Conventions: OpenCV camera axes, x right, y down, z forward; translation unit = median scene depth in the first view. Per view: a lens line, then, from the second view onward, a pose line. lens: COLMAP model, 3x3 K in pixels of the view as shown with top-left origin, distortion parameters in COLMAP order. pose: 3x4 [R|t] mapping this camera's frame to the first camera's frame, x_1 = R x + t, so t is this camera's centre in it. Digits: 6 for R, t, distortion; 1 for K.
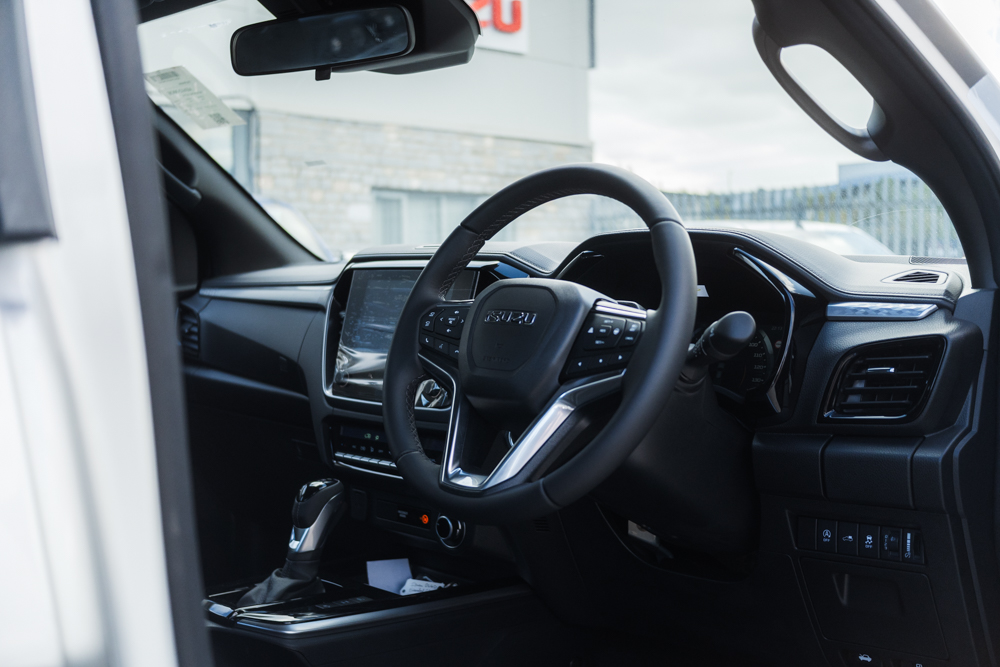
lens RADIAL K [[1192.0, 0, 500.0], [0, 1192.0, 333.5], [0, 0, 1]] dist [-0.066061, -0.015162]
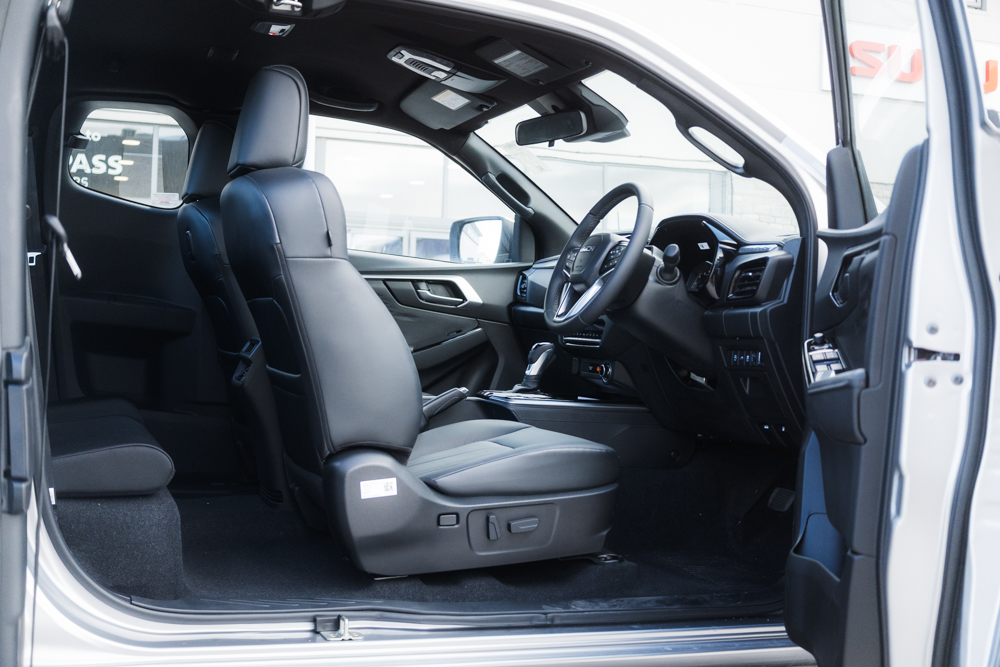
lens RADIAL K [[1192.0, 0, 500.0], [0, 1192.0, 333.5], [0, 0, 1]] dist [-0.066061, -0.015162]
pose [[0.905198, 0.035181, -0.423531, 0.785017], [-0.057003, 0.997613, -0.038963, 0.233147], [0.421150, 0.059412, 0.905043, -1.070178]]
